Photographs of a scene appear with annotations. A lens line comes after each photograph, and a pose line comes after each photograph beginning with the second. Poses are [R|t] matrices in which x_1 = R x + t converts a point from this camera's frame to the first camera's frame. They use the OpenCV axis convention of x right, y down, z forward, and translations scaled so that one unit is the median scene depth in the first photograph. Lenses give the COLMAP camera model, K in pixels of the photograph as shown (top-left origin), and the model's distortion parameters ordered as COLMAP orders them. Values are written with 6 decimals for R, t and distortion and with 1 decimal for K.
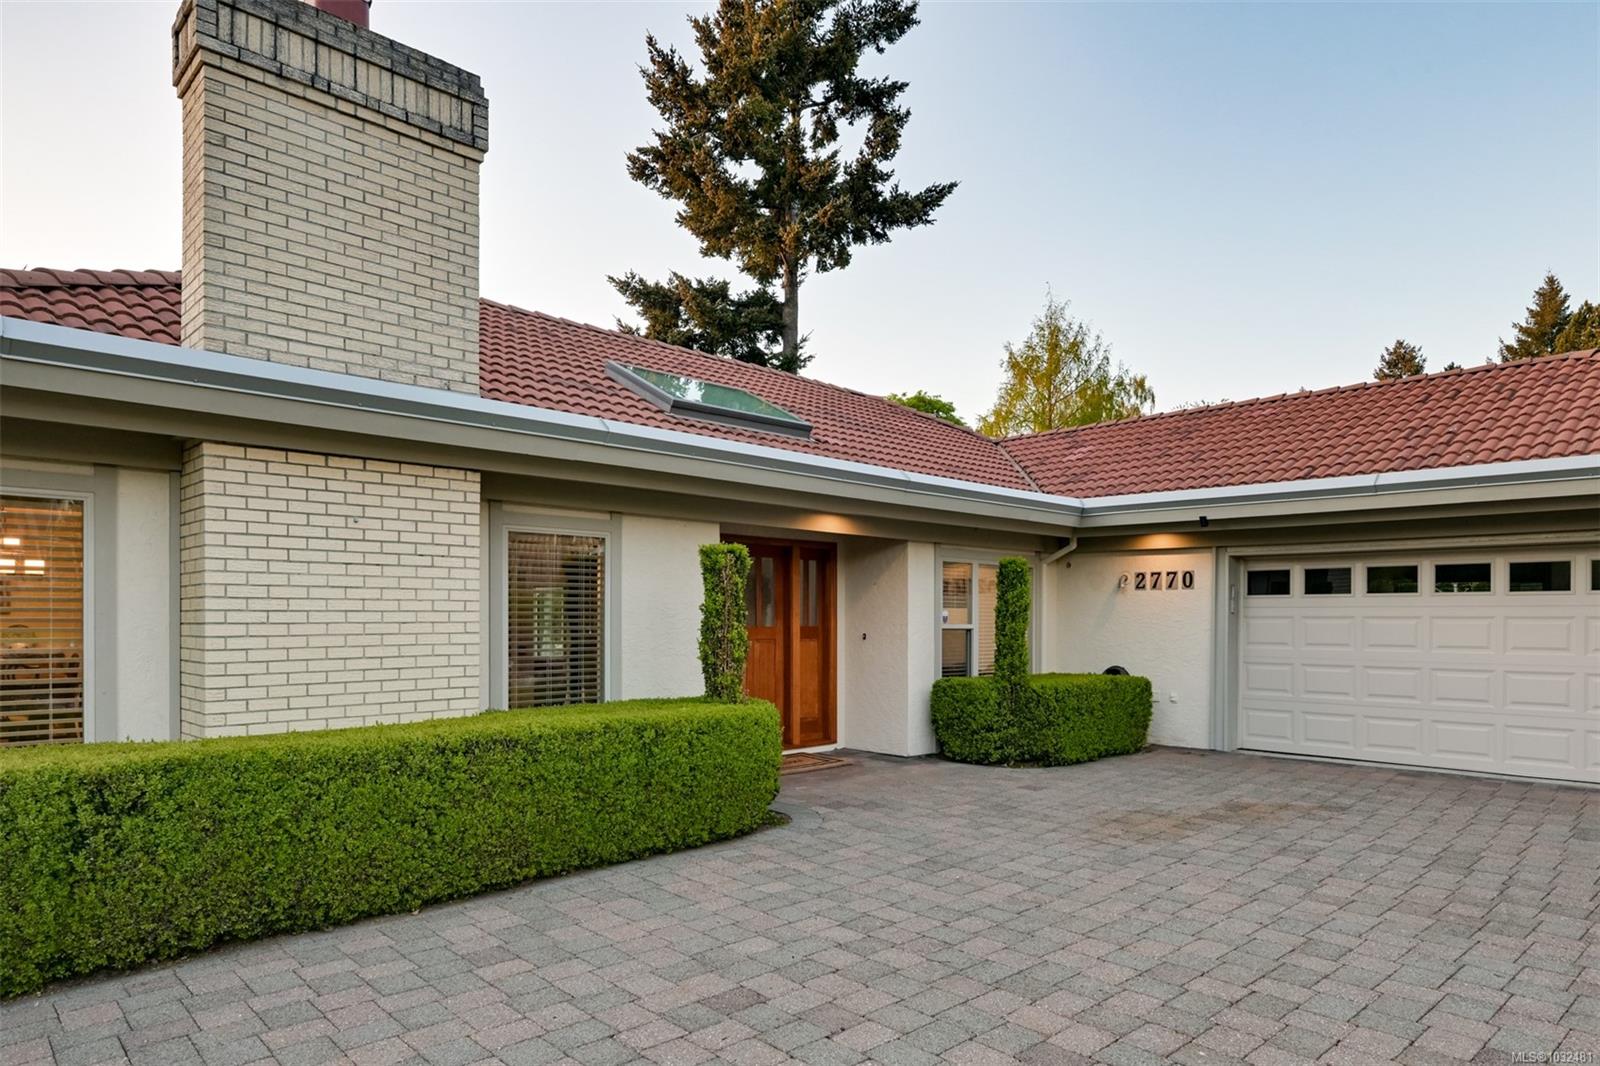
lens RADIAL K [[988.8, 0, 839.6], [0, 988.8, 624.8], [0, 0, 1]] dist [0.001140, -0.001775]
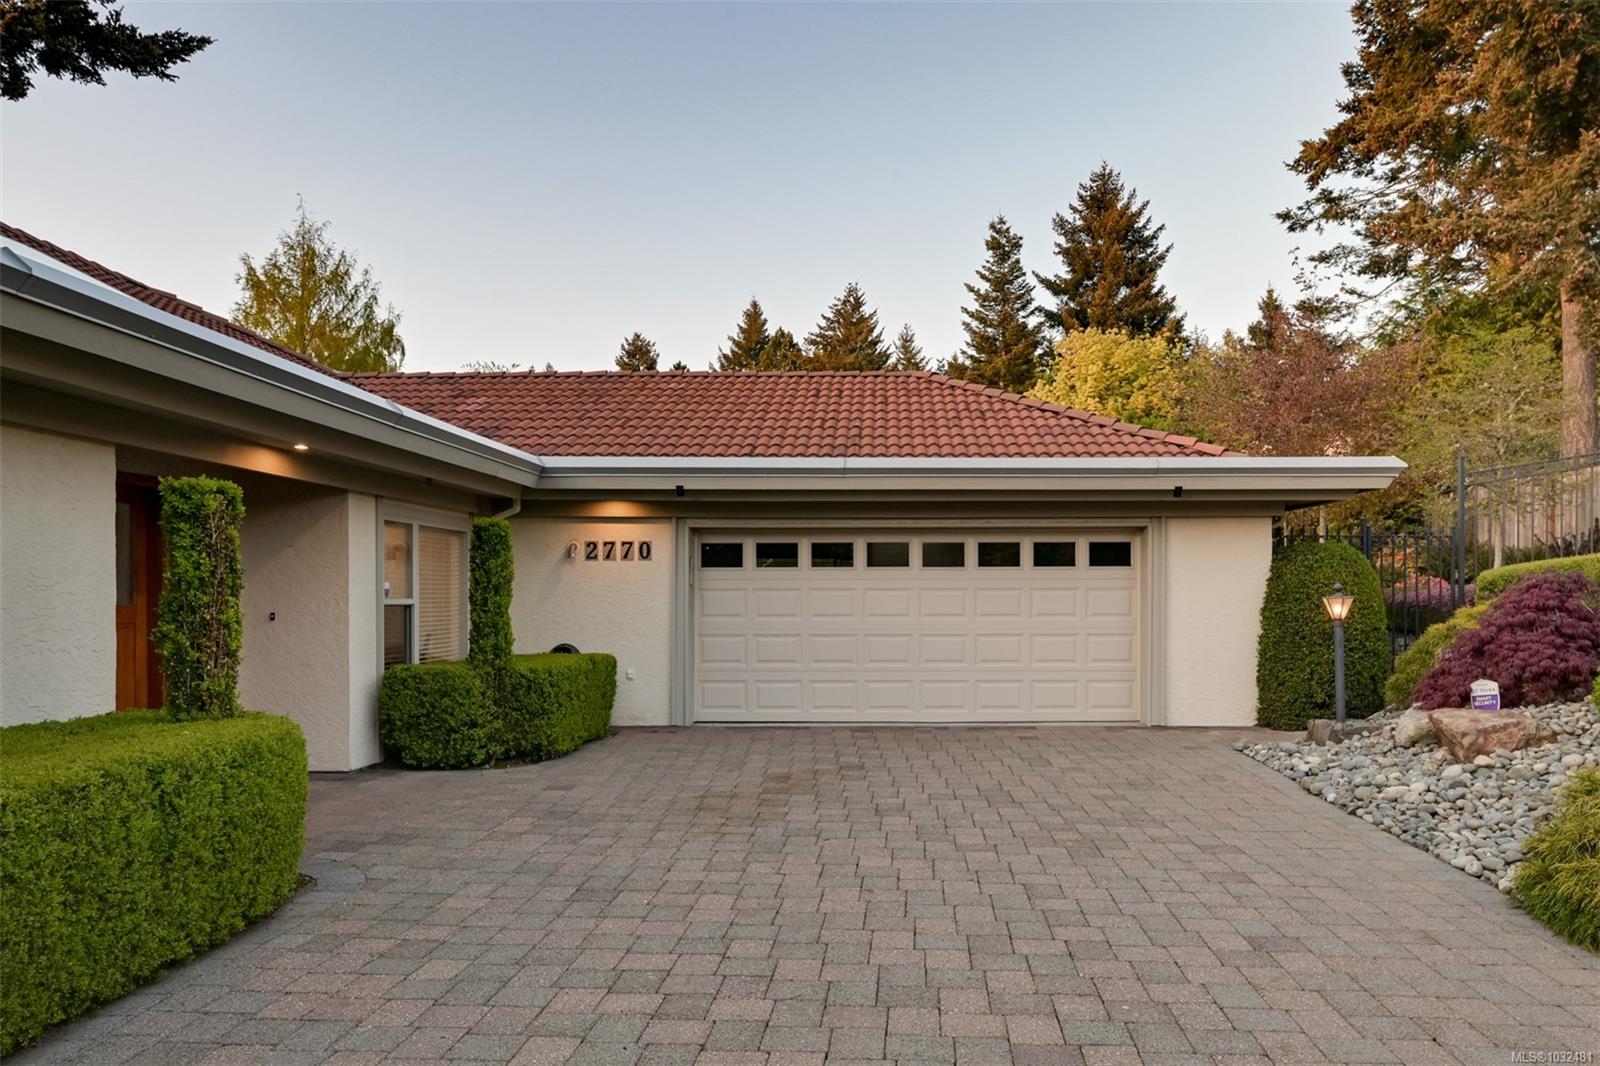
lens RADIAL K [[1027.5, 0, 877.6], [0, 1027.5, 592.5], [0, 0, 1]] dist [0.003166, -0.004025]
pose [[0.722336, -0.003527, 0.691533, -0.185796], [0.008031, 0.999962, -0.003288, 0.000099], [-0.691496, 0.007929, 0.722337, 0.133916]]
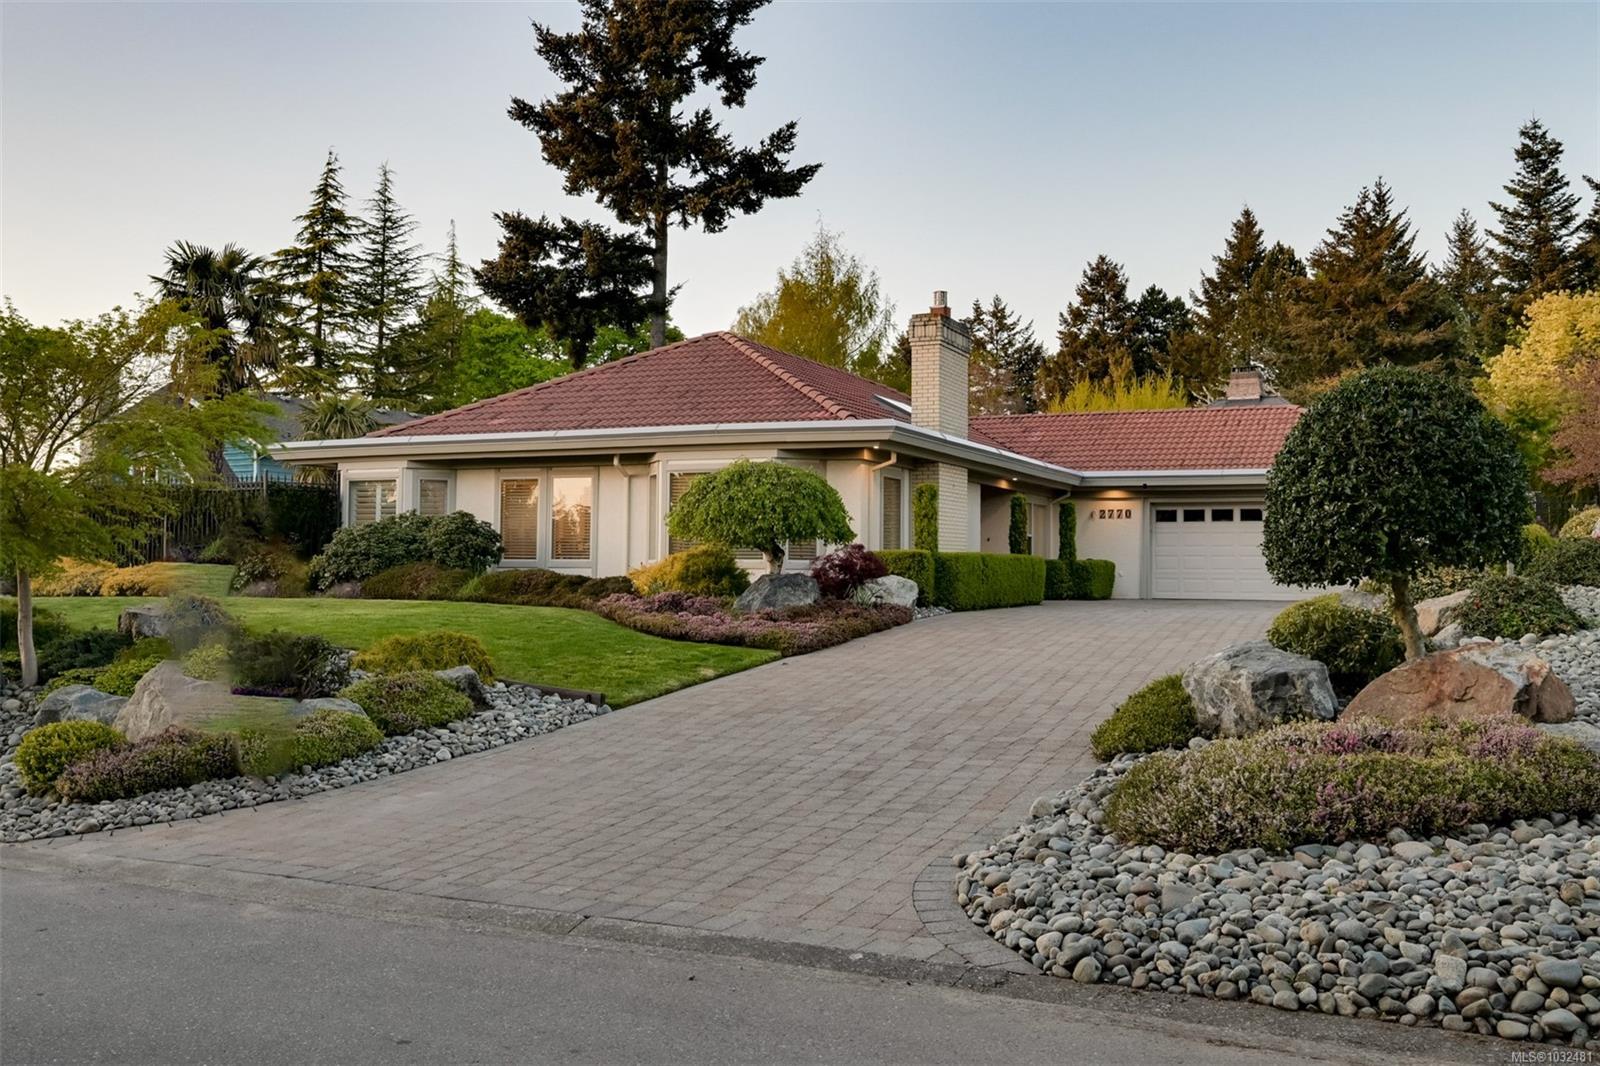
lens RADIAL K [[1507.9, 0, 800.9], [0, 1507.9, 527.4], [0, 0, 1]] dist [-0.000810, 0.000000]
pose [[0.941967, 0.016886, 0.335280, -1.365354], [-0.003899, 0.999217, -0.039370, 0.109898], [-0.335682, 0.035778, 0.941296, -1.732837]]
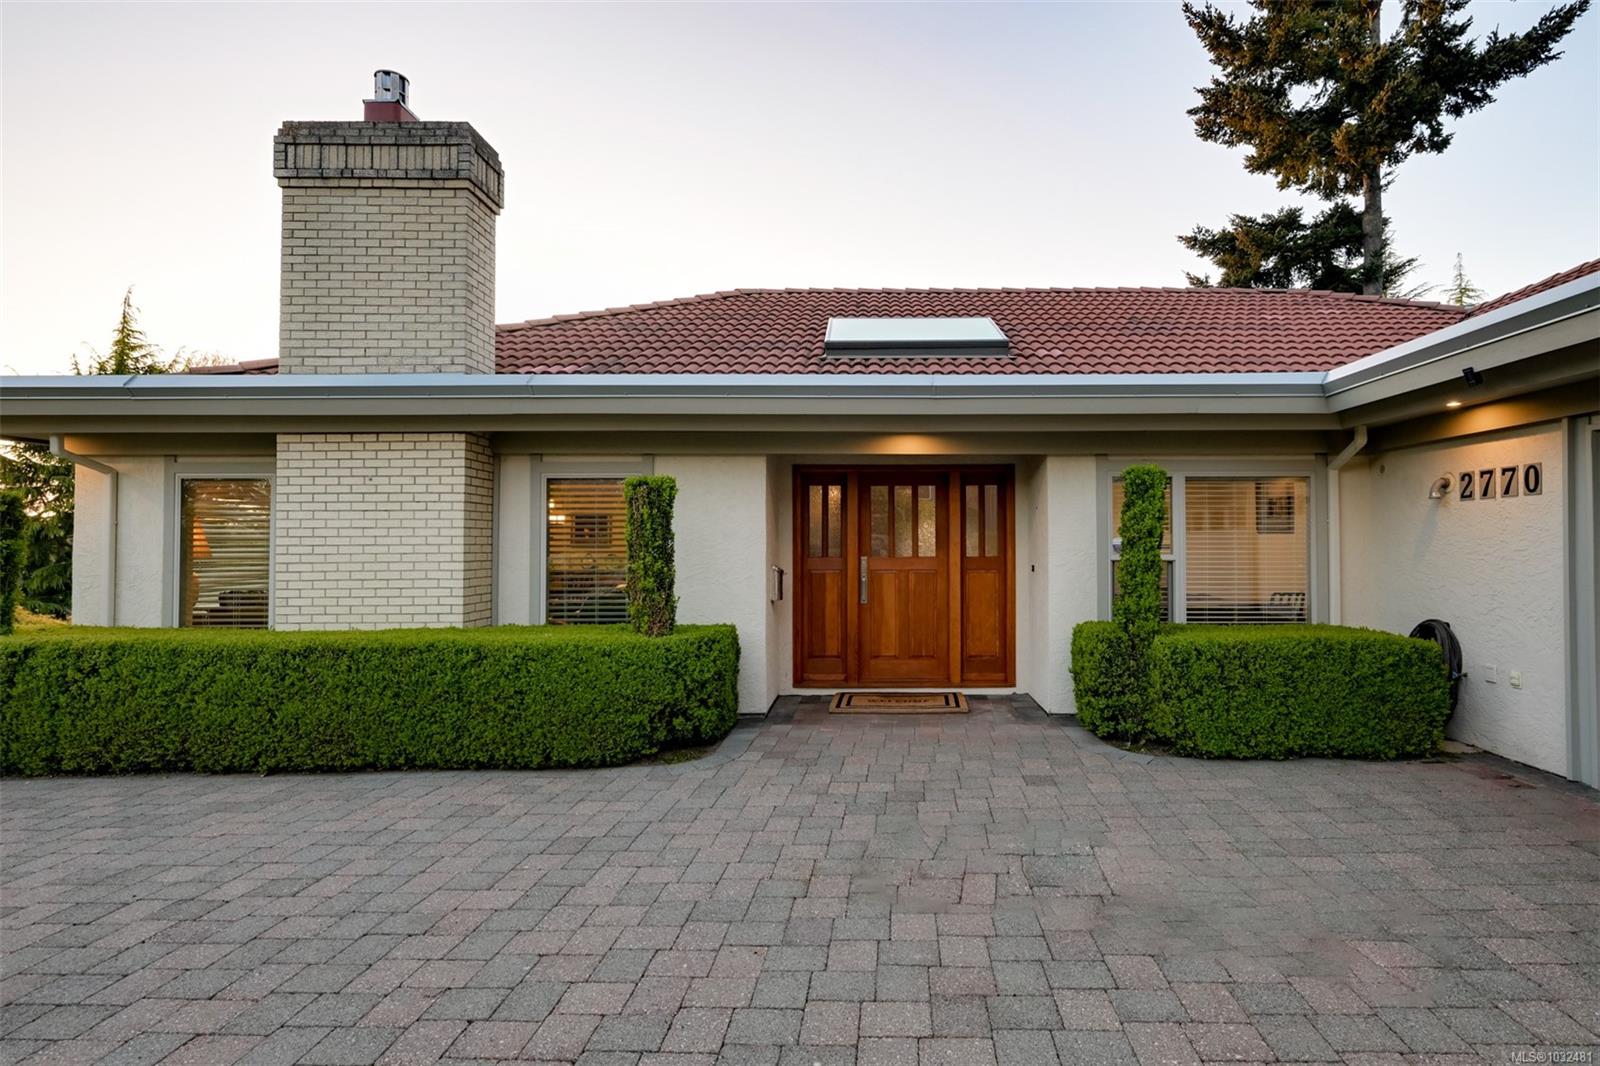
lens RADIAL K [[794.4, 0, 853.8], [0, 794.4, 532.3], [0, 0, 1]] dist [-0.000316, -0.000659]
pose [[0.695533, -0.019202, -0.718238, 0.437891], [-0.000381, 0.999633, -0.027093, -0.001249], [0.718494, 0.019117, 0.695270, 0.412260]]
